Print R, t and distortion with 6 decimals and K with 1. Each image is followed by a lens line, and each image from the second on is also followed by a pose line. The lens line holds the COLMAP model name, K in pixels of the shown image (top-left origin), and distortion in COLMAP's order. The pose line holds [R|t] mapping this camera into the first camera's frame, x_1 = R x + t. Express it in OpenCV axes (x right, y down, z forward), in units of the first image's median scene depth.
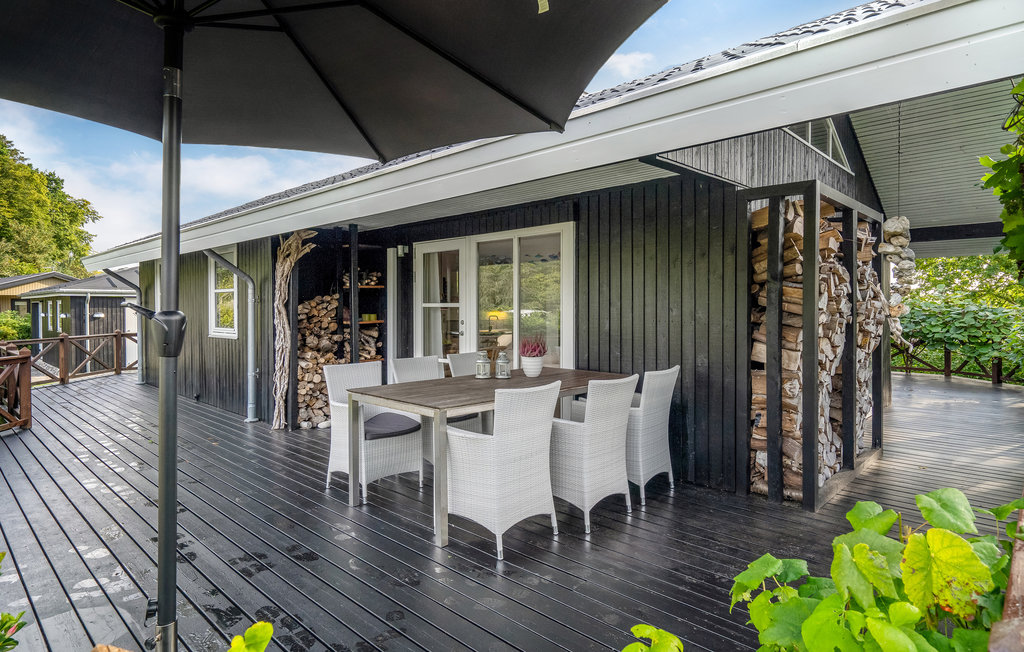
lens RADIAL K [[564.1, 0, 516.6], [0, 564.1, 319.8], [0, 0, 1]] dist [0.001314, -0.001080]
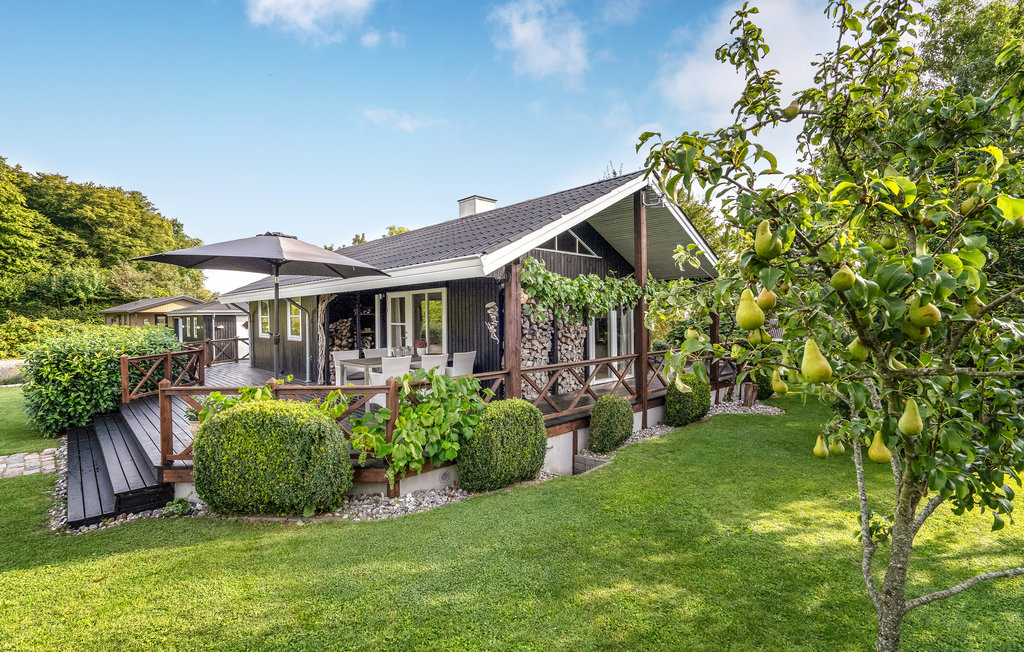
lens RADIAL K [[469.5, 0, 508.6], [0, 469.5, 323.2], [0, 0, 1]] dist [0.004232, 0.001163]
pose [[0.998049, -0.007447, -0.061984, 0.331025], [0.007232, 0.999967, -0.003700, -0.017599], [0.062009, 0.003245, 0.998070, -0.598145]]
